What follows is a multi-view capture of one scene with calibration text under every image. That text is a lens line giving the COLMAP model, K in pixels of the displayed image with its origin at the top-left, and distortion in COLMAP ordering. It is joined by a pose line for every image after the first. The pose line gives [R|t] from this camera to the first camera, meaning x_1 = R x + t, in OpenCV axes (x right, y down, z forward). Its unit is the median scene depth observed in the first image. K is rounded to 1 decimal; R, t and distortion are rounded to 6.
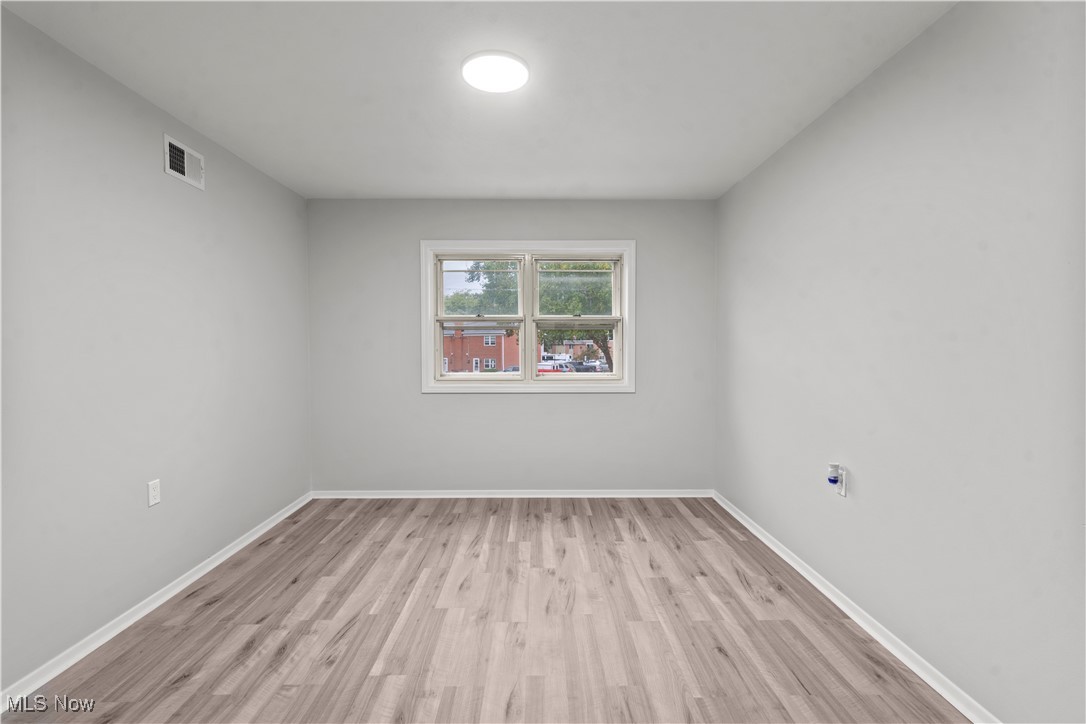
lens RADIAL K [[493.1, 0, 543.0], [0, 493.1, 362.0], [0, 0, 1]] dist [0.004729, 0.000040]
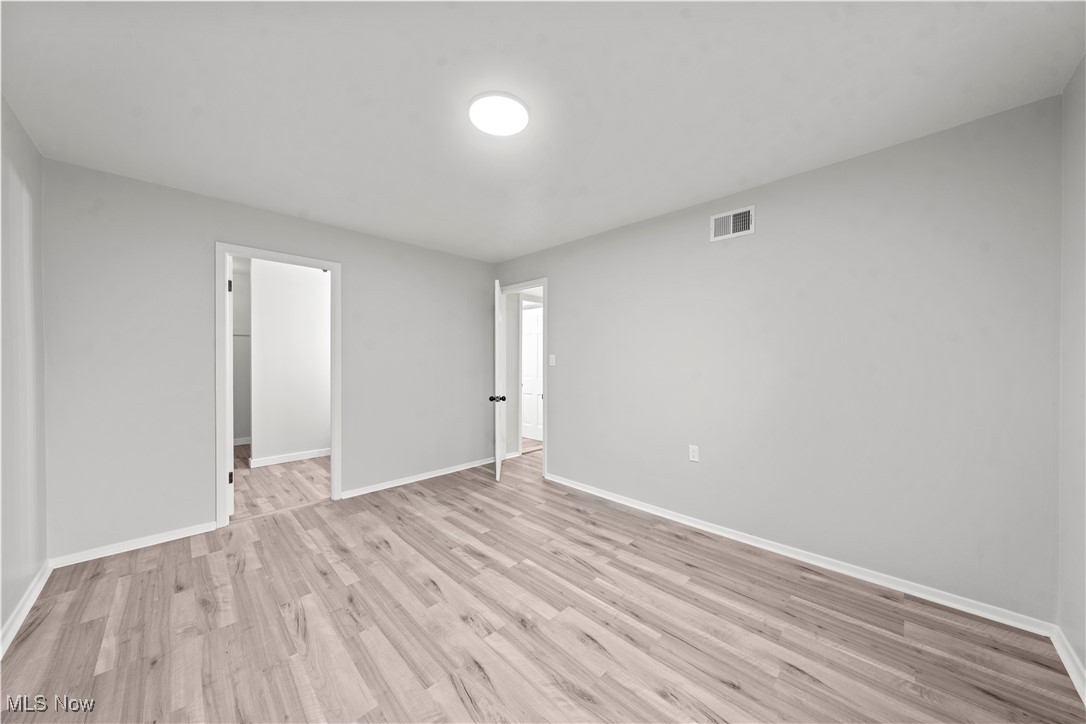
lens RADIAL K [[366.7, 0, 545.8], [0, 366.7, 360.4], [0, 0, 1]] dist [-0.001778, -0.000034]
pose [[-0.710036, -0.000362, -0.704166, 0.321304], [-0.022508, 0.999501, 0.022183, -0.041287], [0.703806, 0.031600, -0.709689, 1.297713]]
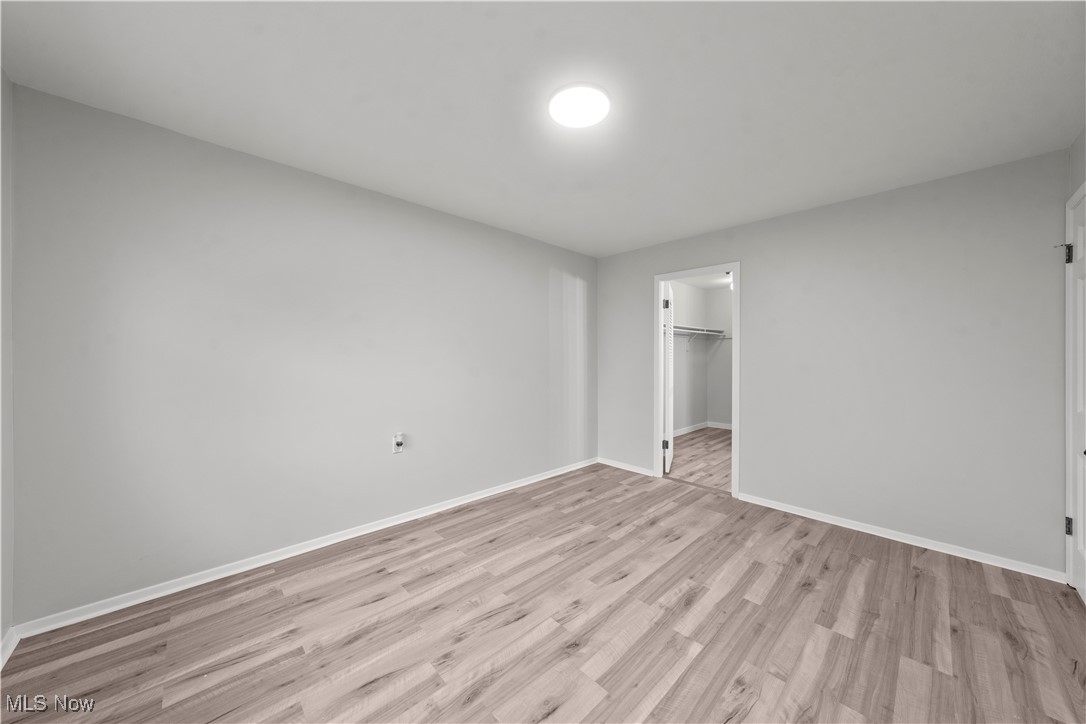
lens RADIAL K [[375.4, 0, 548.3], [0, 375.4, 354.2], [0, 0, 1]] dist [-0.001184, -0.000086]
pose [[-0.686443, 0.003449, 0.727175, -0.505988], [0.018411, 0.999751, 0.012637, -0.041109], [-0.726950, 0.022062, -0.686335, 1.260382]]
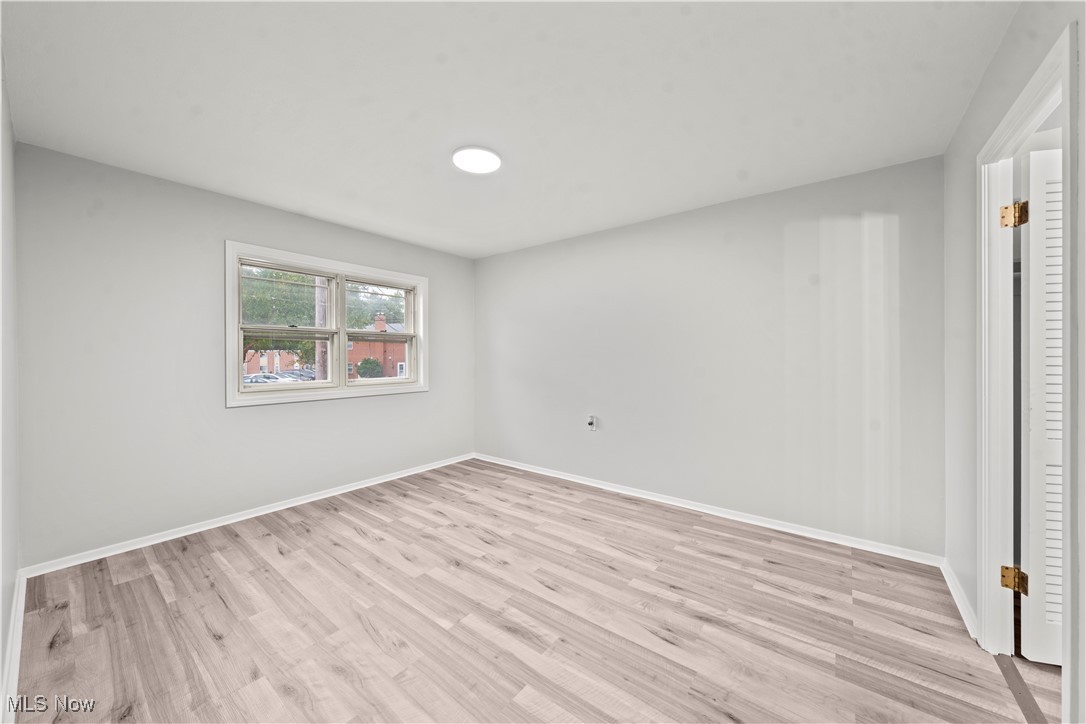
lens RADIAL K [[386.8, 0, 545.3], [0, 386.8, 356.7], [0, 0, 1]] dist [-0.000337, 0.000176]
pose [[0.622327, 0.000257, 0.782758, -0.643278], [0.023934, 0.999526, -0.019357, -0.003751], [-0.782392, 0.030781, 0.622026, 0.141662]]
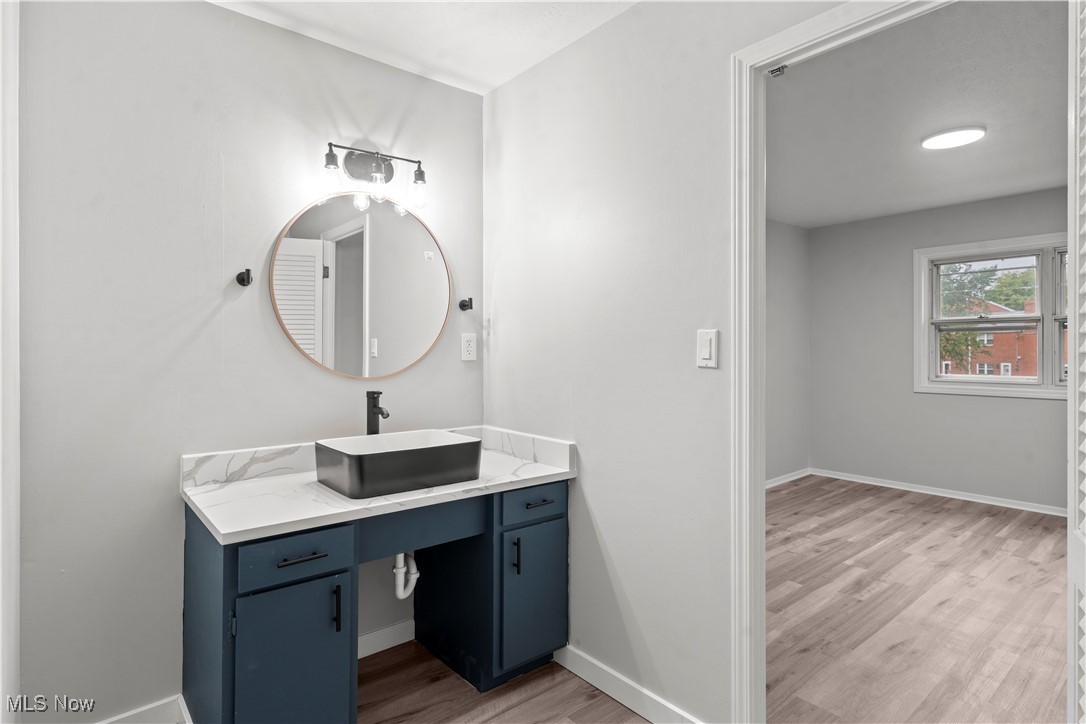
lens RADIAL K [[568.8, 0, 545.3], [0, 568.8, 348.0], [0, 0, 1]] dist [0.000771, 0.000665]
pose [[0.634719, -0.000490, -0.772743, 0.292606], [-0.023829, 0.999512, -0.020207, 0.016840], [0.772375, 0.031239, 0.634398, -0.584009]]
